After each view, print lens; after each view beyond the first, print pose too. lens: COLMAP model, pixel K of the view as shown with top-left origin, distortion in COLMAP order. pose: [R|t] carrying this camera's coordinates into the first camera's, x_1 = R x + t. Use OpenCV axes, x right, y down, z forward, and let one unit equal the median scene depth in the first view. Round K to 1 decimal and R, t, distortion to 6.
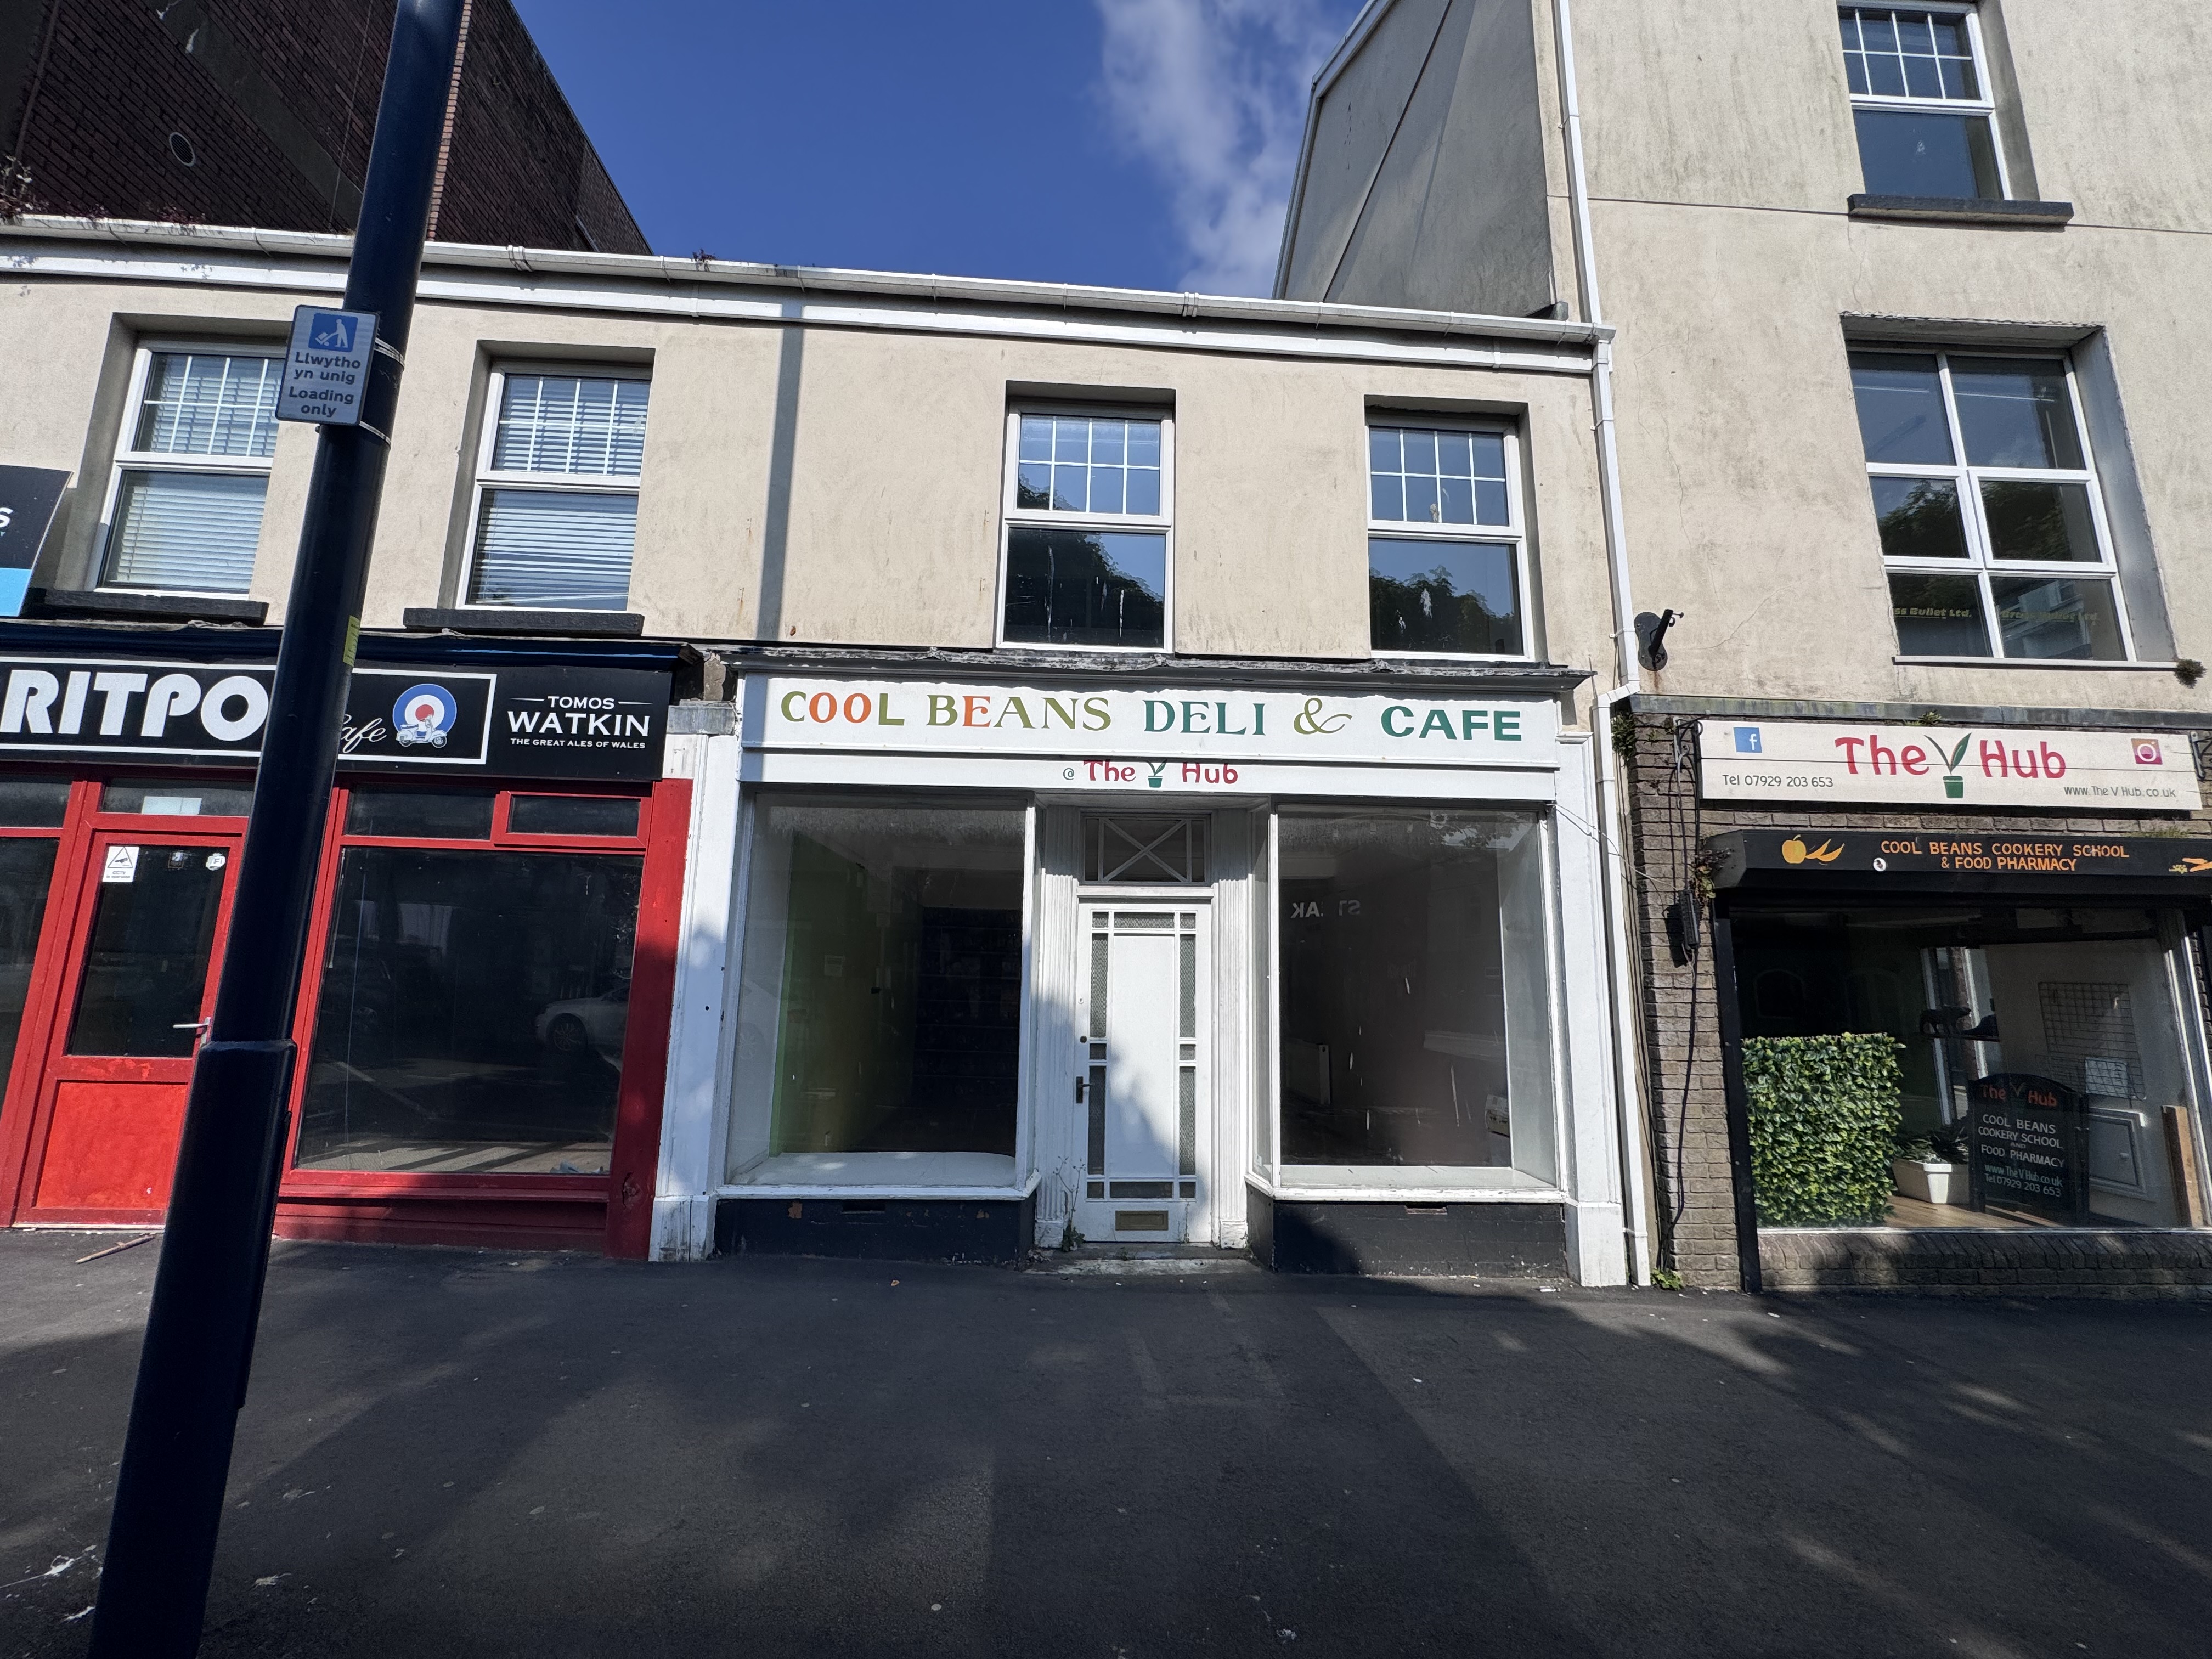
lens RADIAL K [[886.1, 0, 1105.3], [0, 886.1, 836.1], [0, 0, 1]] dist [-0.000063, -0.000027]
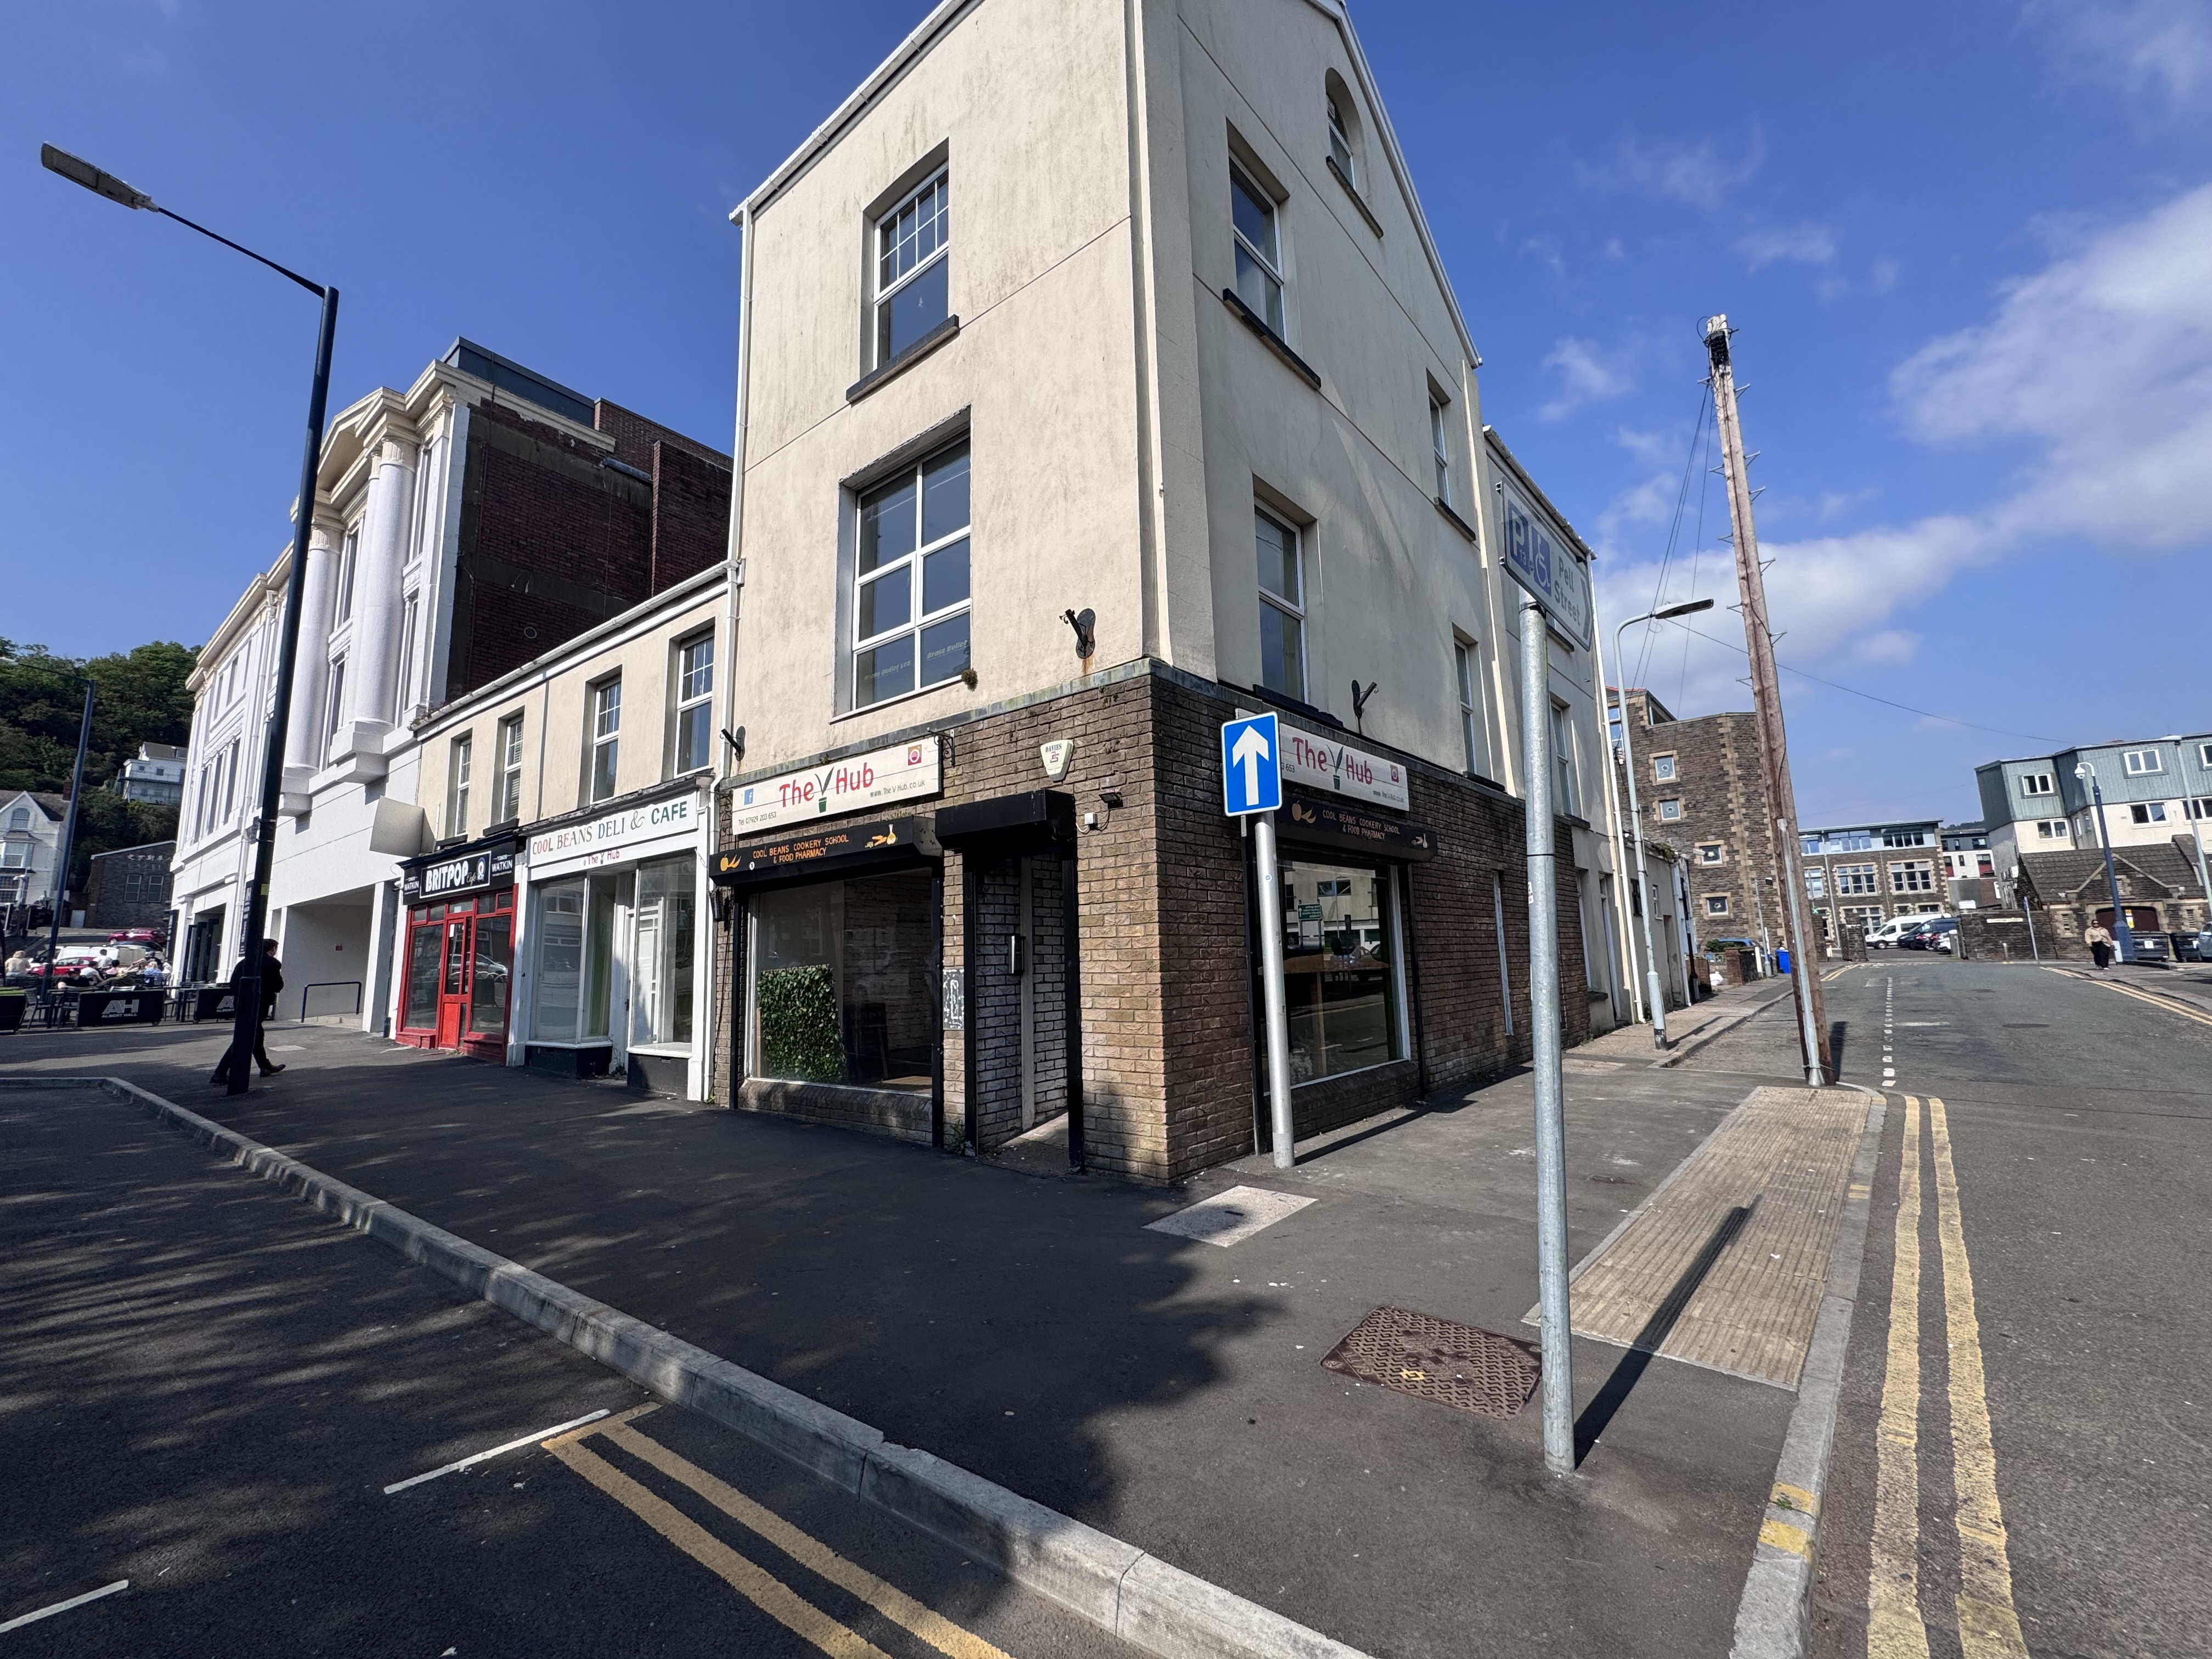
lens RADIAL K [[950.3, 0, 1108.9], [0, 950.3, 821.1], [0, 0, 1]] dist [-0.000419, -0.000046]
pose [[0.737007, -0.137915, -0.661664, 2.407694], [0.149749, 0.987950, -0.039124, 0.112409], [0.659087, -0.070249, 0.748779, 0.077441]]
